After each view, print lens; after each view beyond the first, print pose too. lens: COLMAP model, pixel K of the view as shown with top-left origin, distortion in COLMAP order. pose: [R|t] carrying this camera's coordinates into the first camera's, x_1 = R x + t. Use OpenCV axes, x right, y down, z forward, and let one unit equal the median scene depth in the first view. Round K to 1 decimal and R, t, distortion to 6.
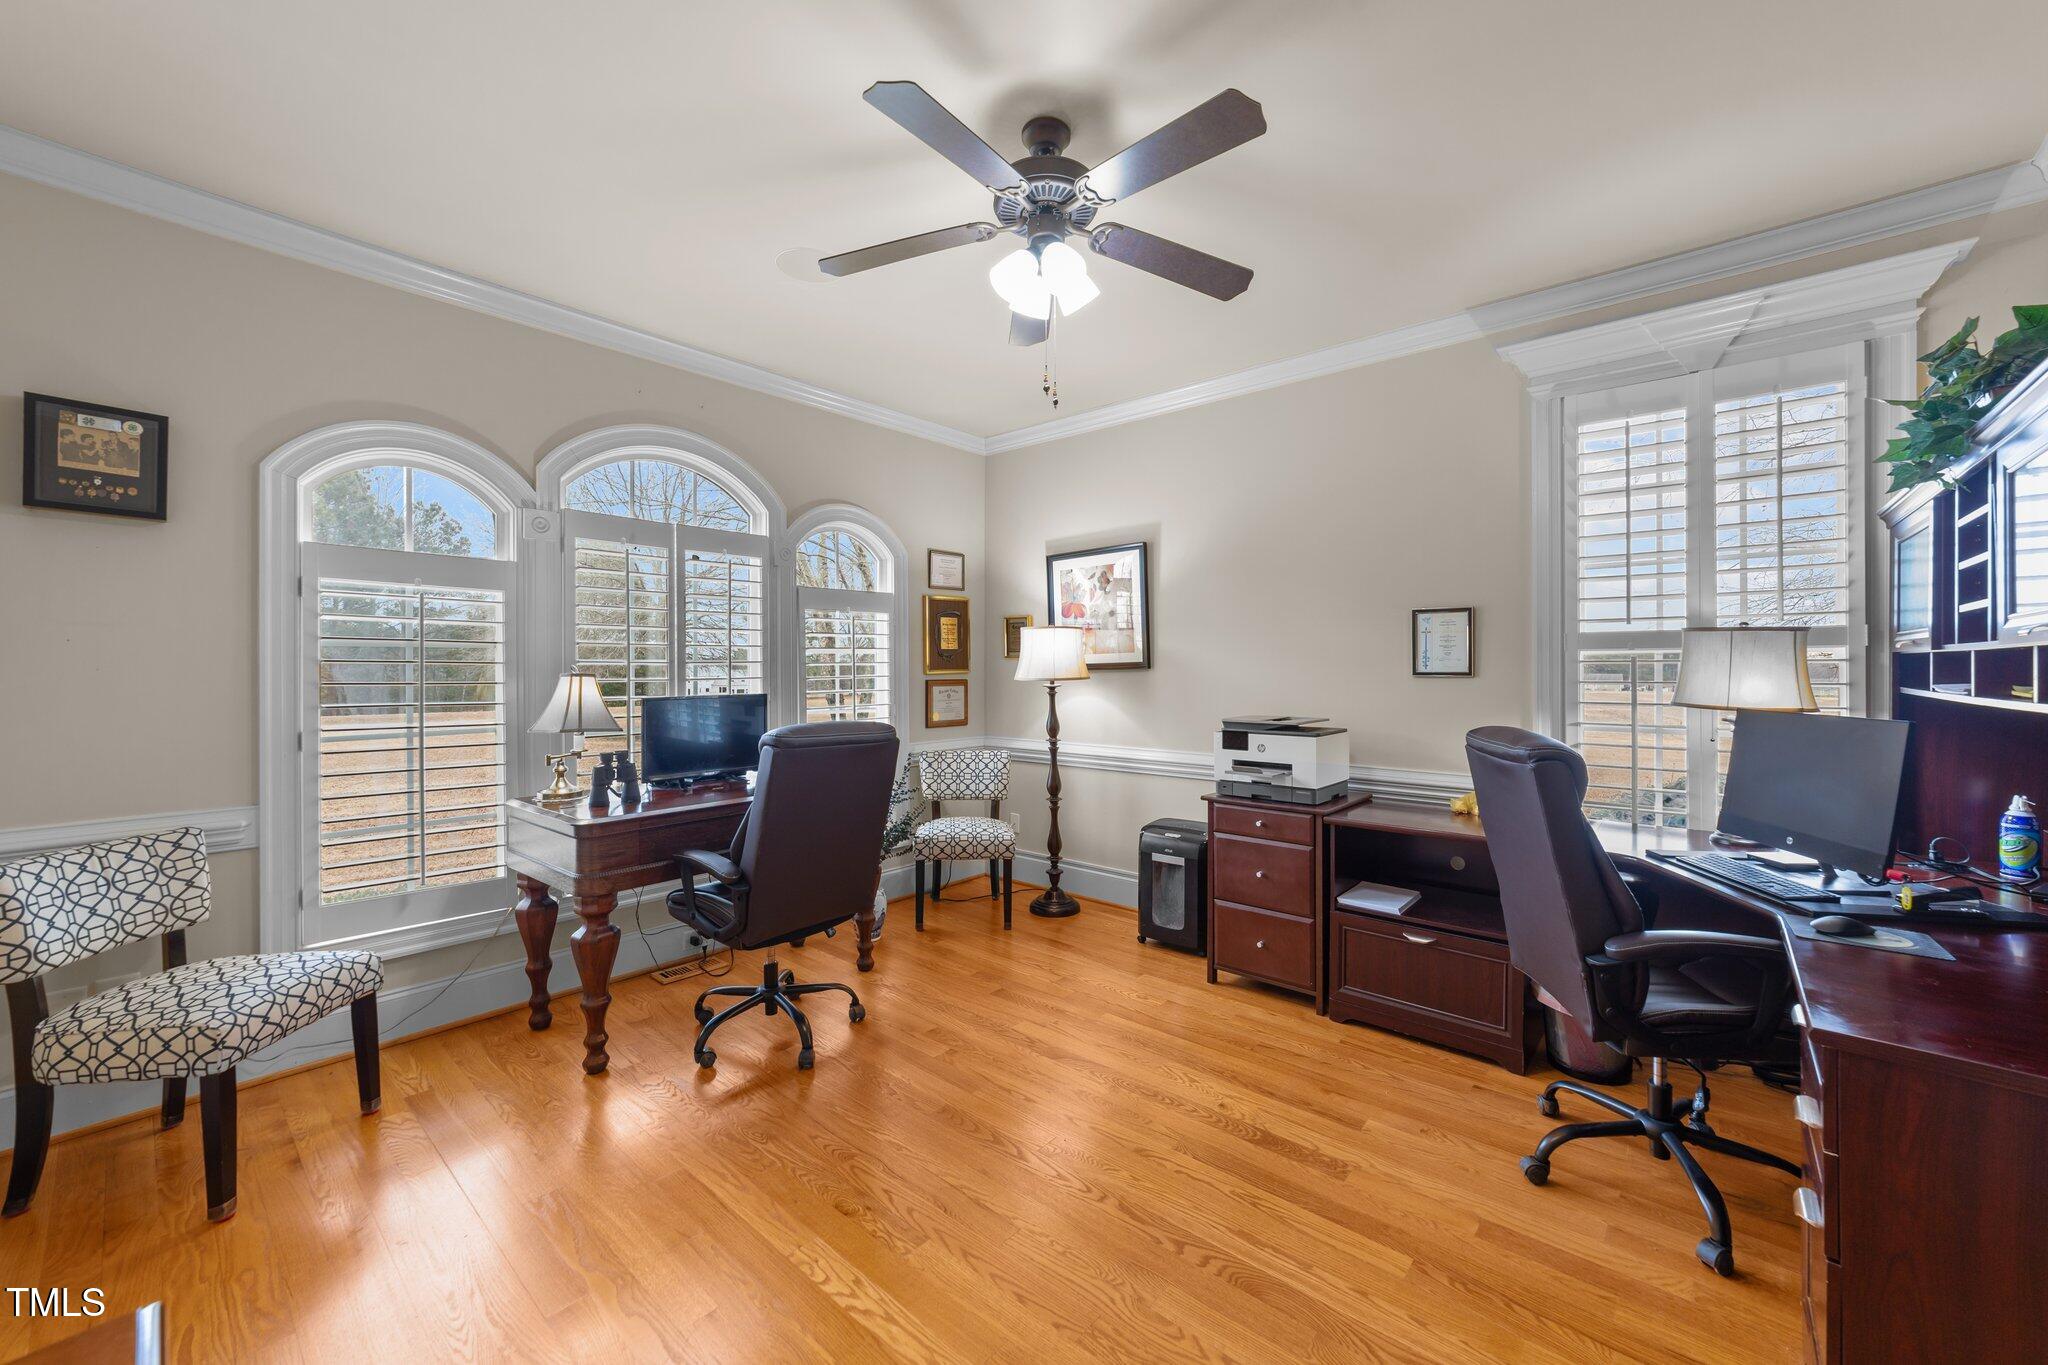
lens RADIAL K [[779.9, 0, 1026.5], [0, 779.9, 671.8], [0, 0, 1]] dist [-0.017016, 0.007610]
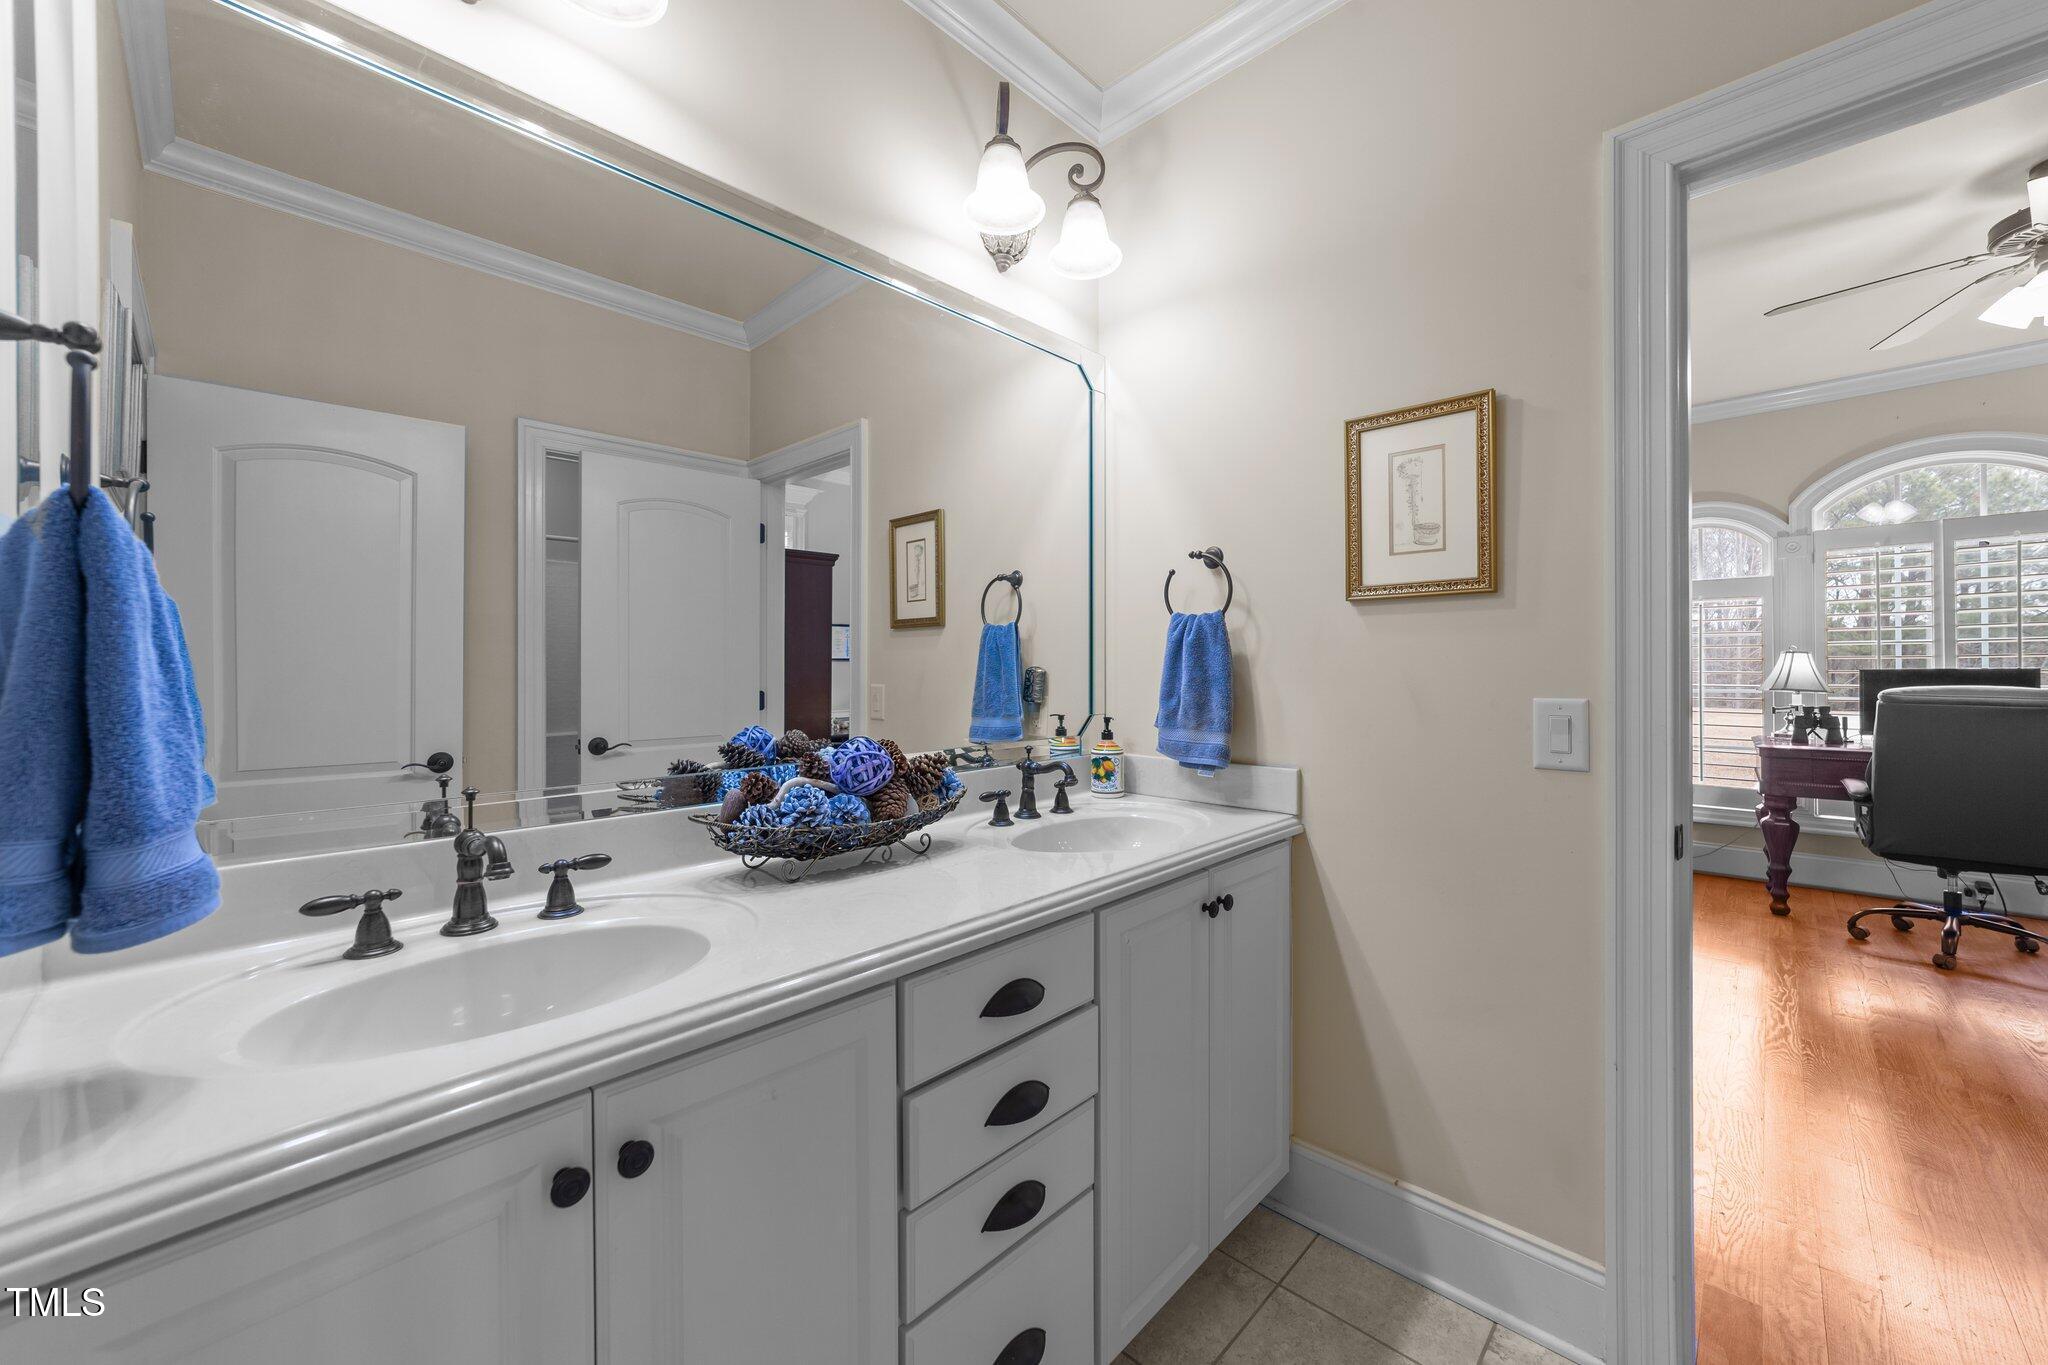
lens RADIAL K [[779.9, 0, 1026.5], [0, 779.9, 671.8], [0, 0, 1]] dist [-0.017016, 0.007610]
pose [[-0.058571, 0.000824, -0.998283, 0.874491], [-0.004853, 0.999988, 0.001110, 0.042900], [0.998271, 0.004910, -0.058567, -0.314599]]
